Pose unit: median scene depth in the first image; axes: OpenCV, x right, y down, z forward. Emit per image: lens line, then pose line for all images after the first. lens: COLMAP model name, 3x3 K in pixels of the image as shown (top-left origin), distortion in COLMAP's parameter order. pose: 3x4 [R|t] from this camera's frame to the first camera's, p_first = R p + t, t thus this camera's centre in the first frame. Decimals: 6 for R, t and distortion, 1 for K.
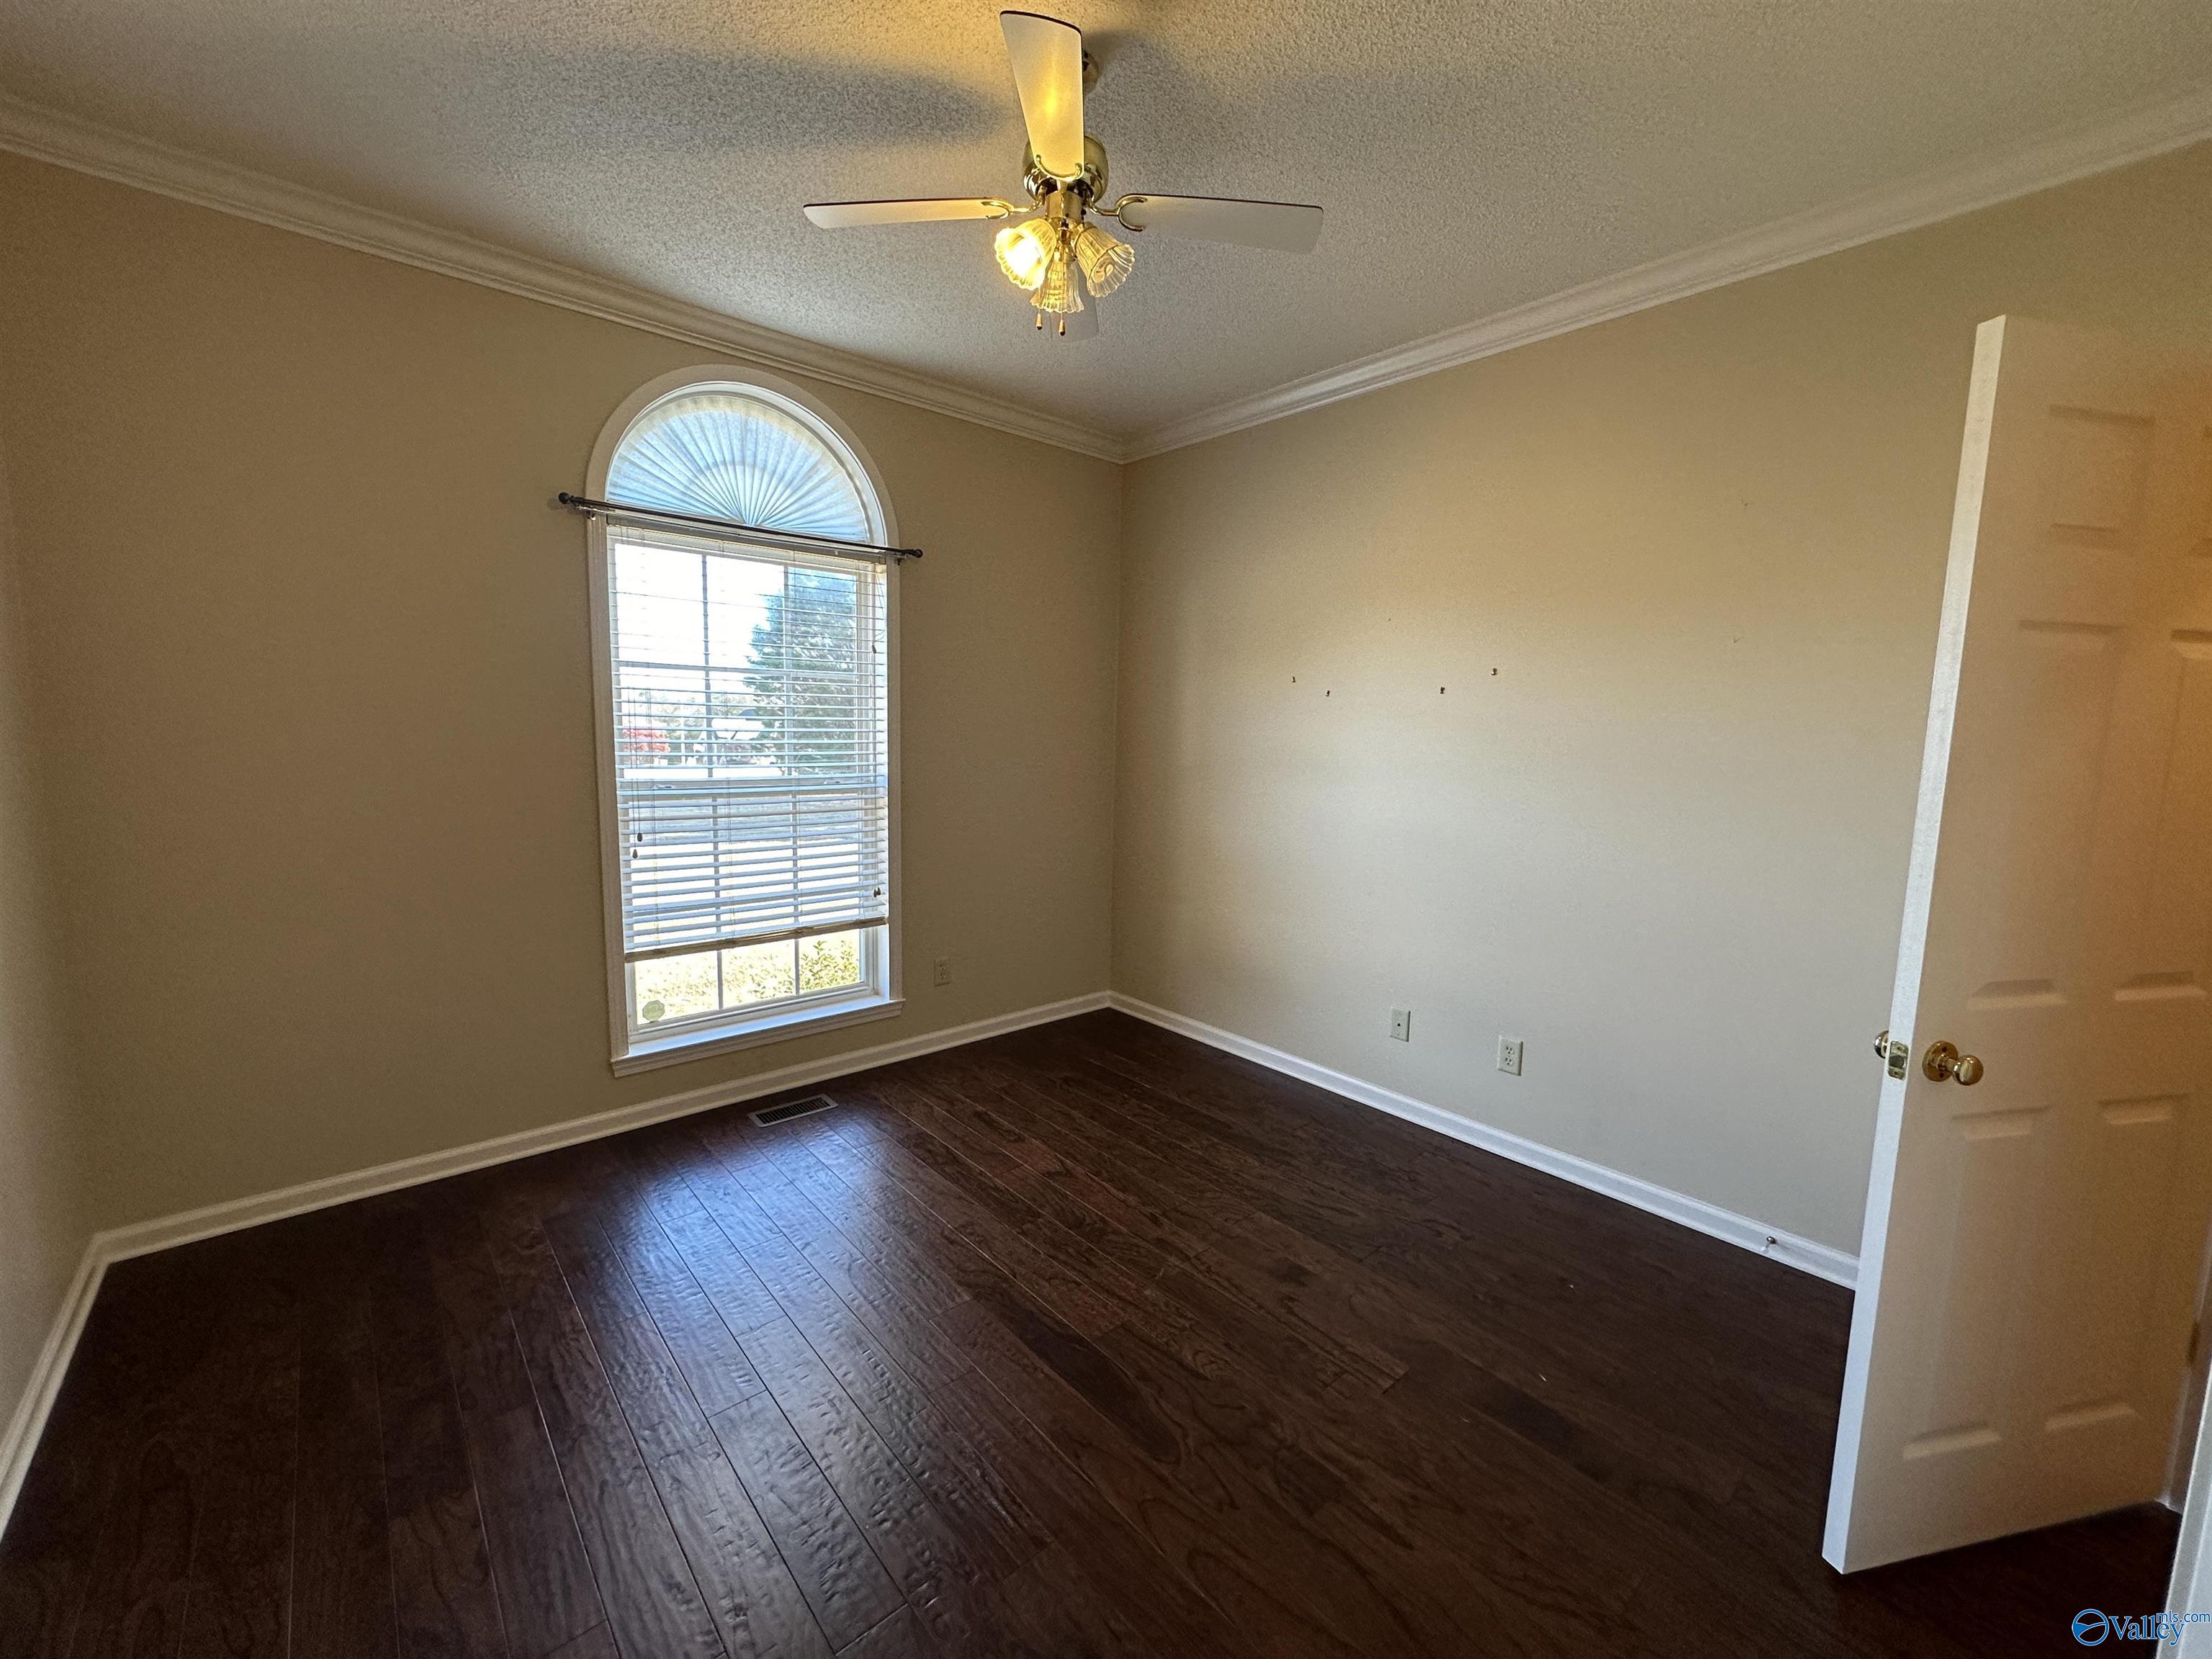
lens RADIAL K [[882.7, 0, 1101.5], [0, 882.7, 825.7], [0, 0, 1]] dist [-0.003418, 0.000057]
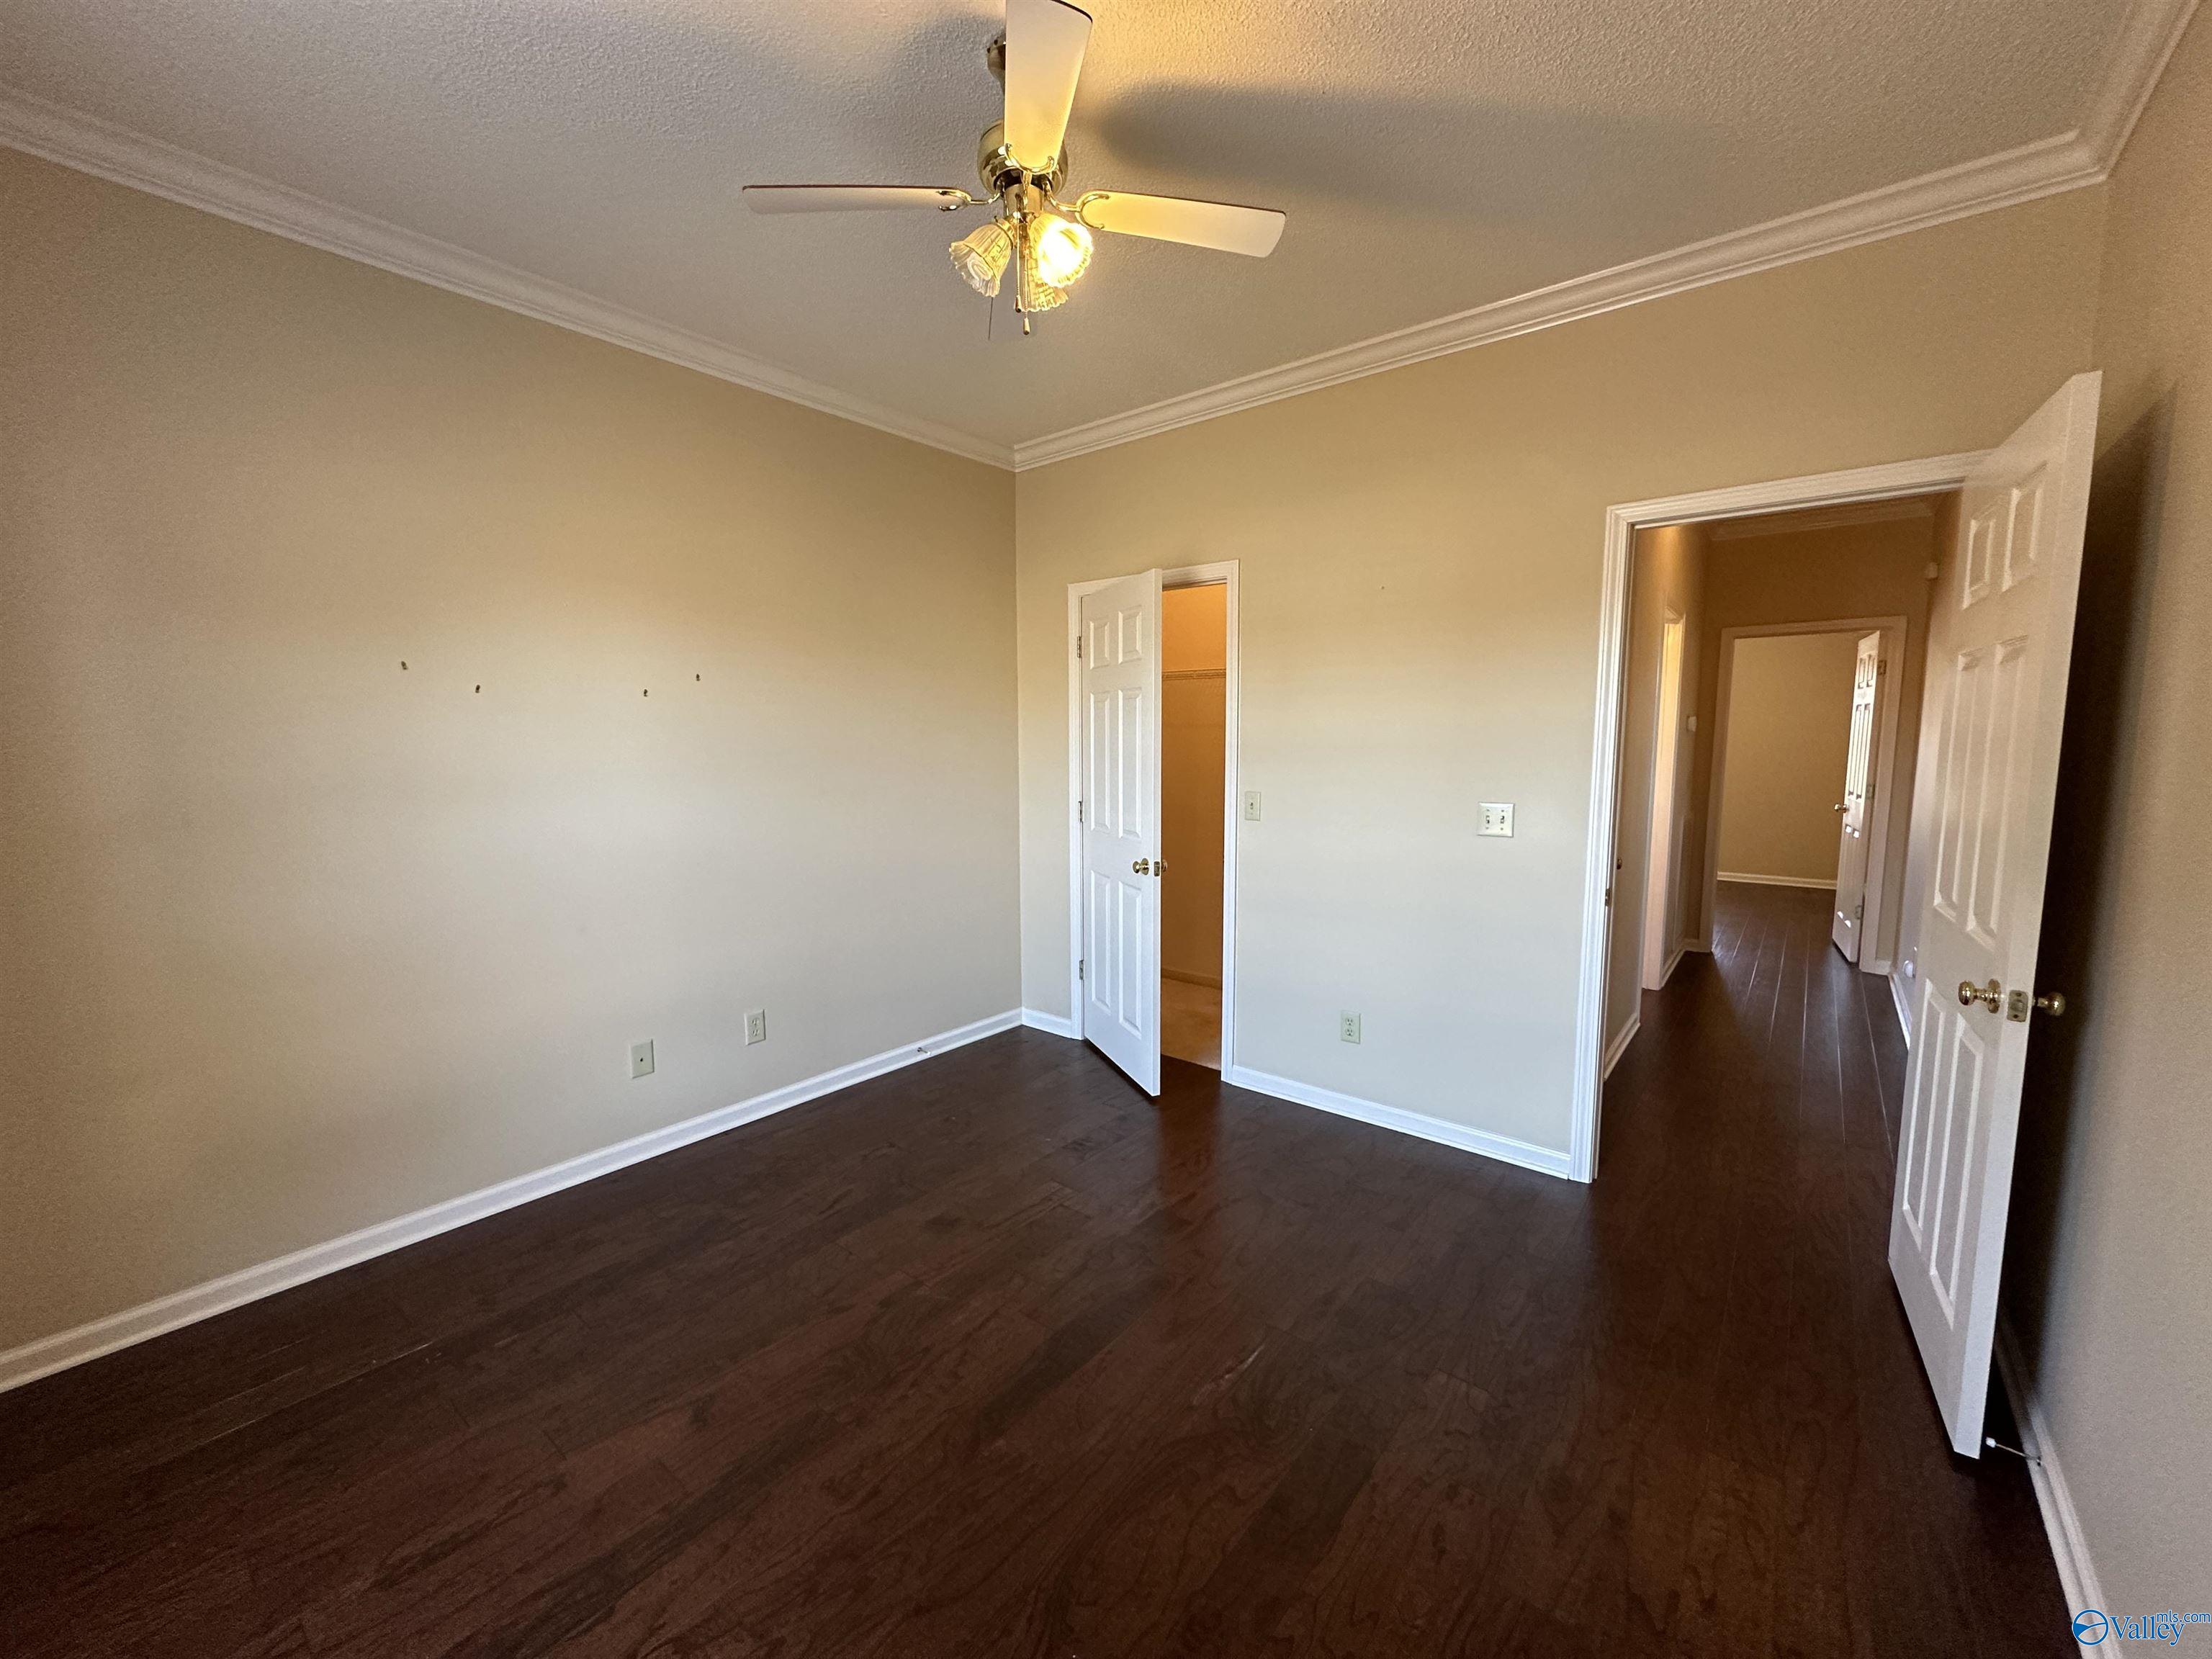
lens RADIAL K [[882.7, 0, 1102.2], [0, 882.7, 832.5], [0, 0, 1]] dist [-0.003418, 0.000057]
pose [[-0.182881, -0.131634, 0.974283, -0.678497], [0.096219, 0.983842, 0.150987, -0.108573], [-0.978415, 0.121357, -0.167261, 0.734715]]
